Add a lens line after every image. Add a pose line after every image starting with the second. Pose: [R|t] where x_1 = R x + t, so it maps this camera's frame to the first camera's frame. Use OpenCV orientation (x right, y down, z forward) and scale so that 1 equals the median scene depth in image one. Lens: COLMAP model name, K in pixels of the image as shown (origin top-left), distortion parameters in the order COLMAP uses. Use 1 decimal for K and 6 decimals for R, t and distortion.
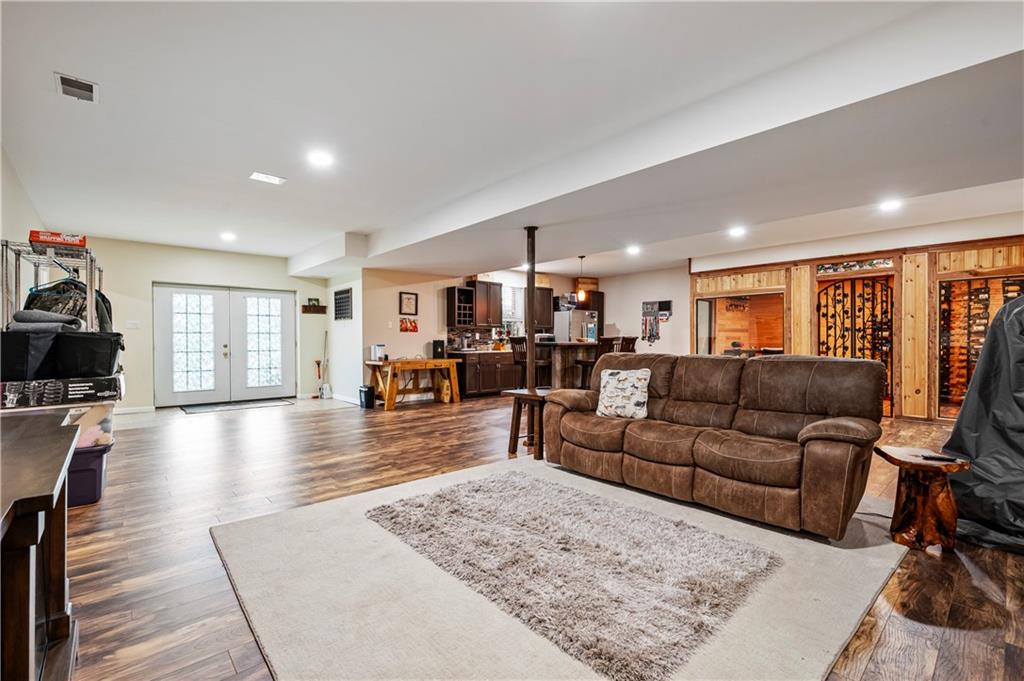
lens RADIAL K [[452.6, 0, 512.1], [0, 452.6, 340.8], [0, 0, 1]] dist [-0.001905, -0.000304]
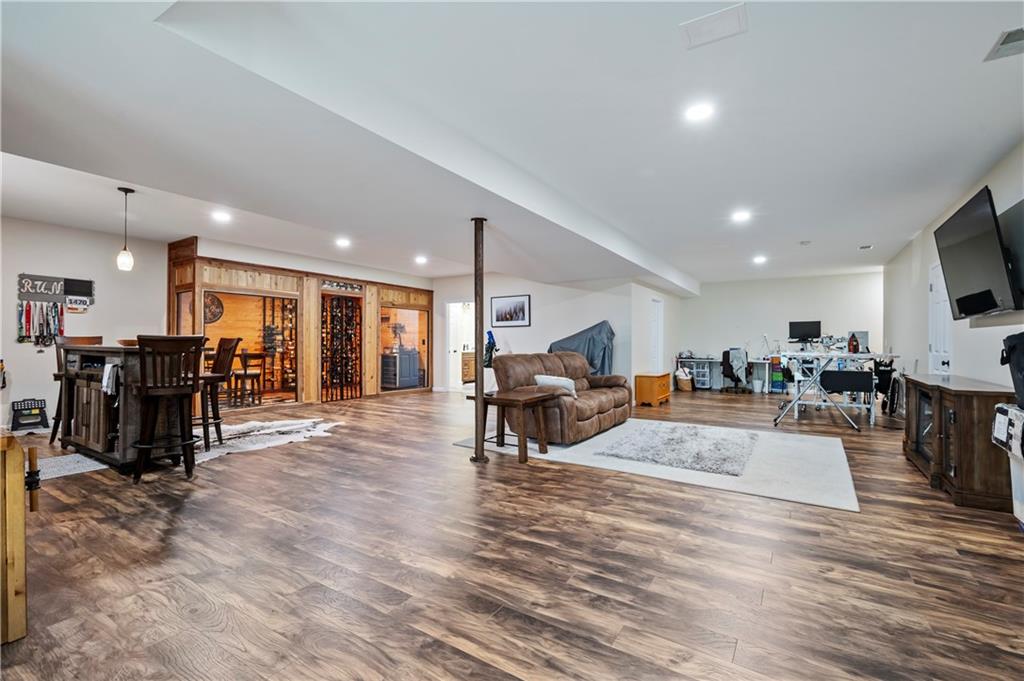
lens RADIAL K [[452.6, 0, 512.6], [0, 452.6, 341.6], [0, 0, 1]] dist [-0.001905, -0.000304]
pose [[-0.268587, 0.005301, 0.963241, -0.657094], [-0.001199, 0.999982, -0.005838, -0.000066], [-0.963255, -0.002722, -0.268576, 0.922527]]
